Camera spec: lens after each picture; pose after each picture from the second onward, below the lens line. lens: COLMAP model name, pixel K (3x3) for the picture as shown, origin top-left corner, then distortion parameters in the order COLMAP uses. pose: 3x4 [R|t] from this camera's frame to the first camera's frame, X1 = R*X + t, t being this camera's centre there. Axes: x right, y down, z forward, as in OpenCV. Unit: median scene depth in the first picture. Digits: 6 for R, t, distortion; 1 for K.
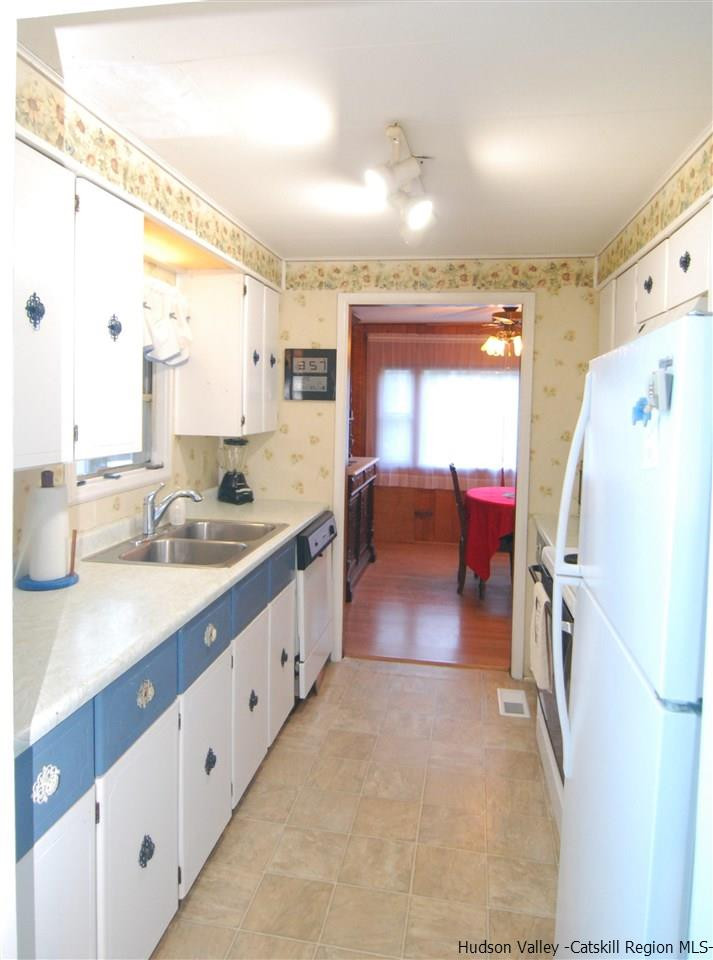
lens RADIAL K [[614.0, 0, 369.2], [0, 614.0, 424.8], [0, 0, 1]] dist [-0.007431, -0.009341]
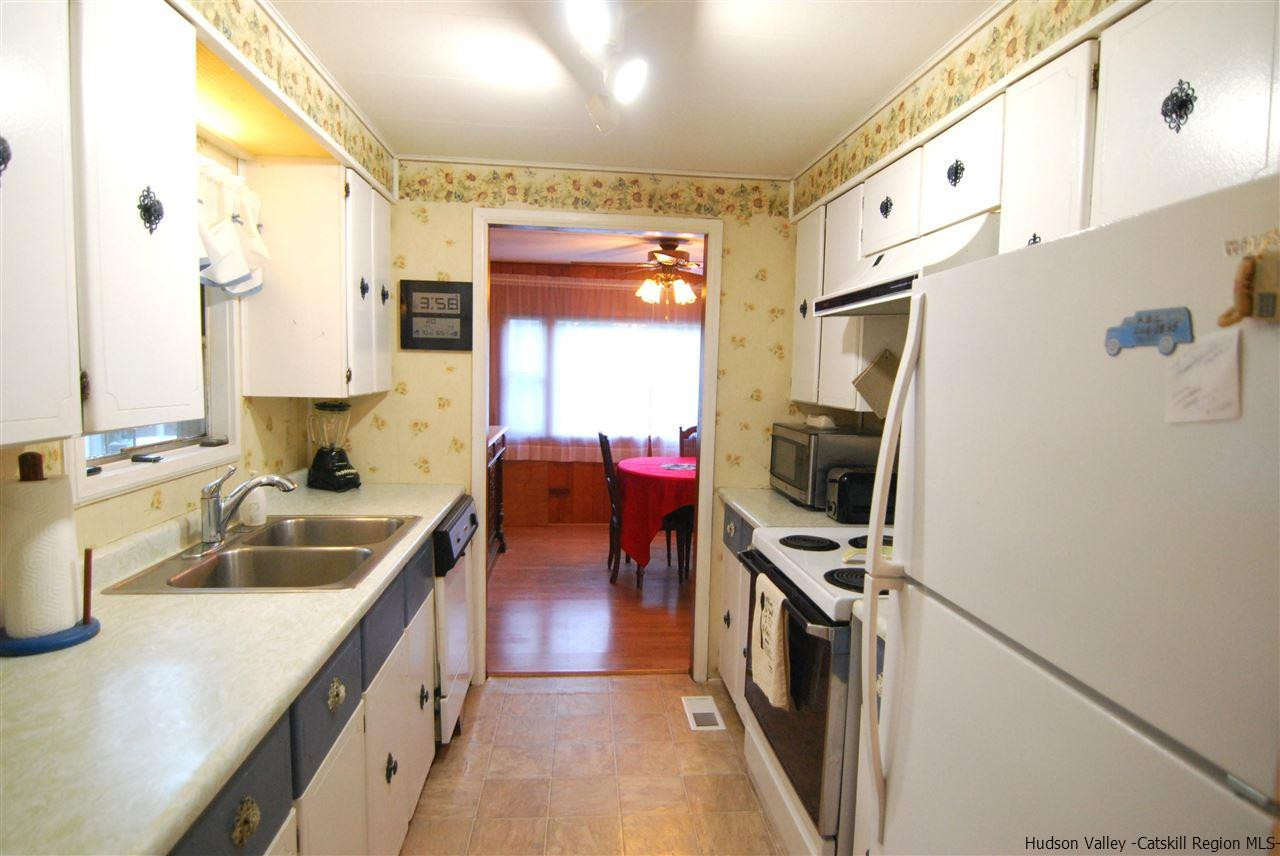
lens RADIAL K [[676.9, 0, 637.8], [0, 676.9, 427.4], [0, 0, 1]] dist [-0.010526, -0.008398]
pose [[0.967909, -0.018722, 0.250601, -0.073334], [0.005025, 0.998463, 0.055187, 0.011172], [-0.251249, -0.052157, 0.966516, 0.142942]]
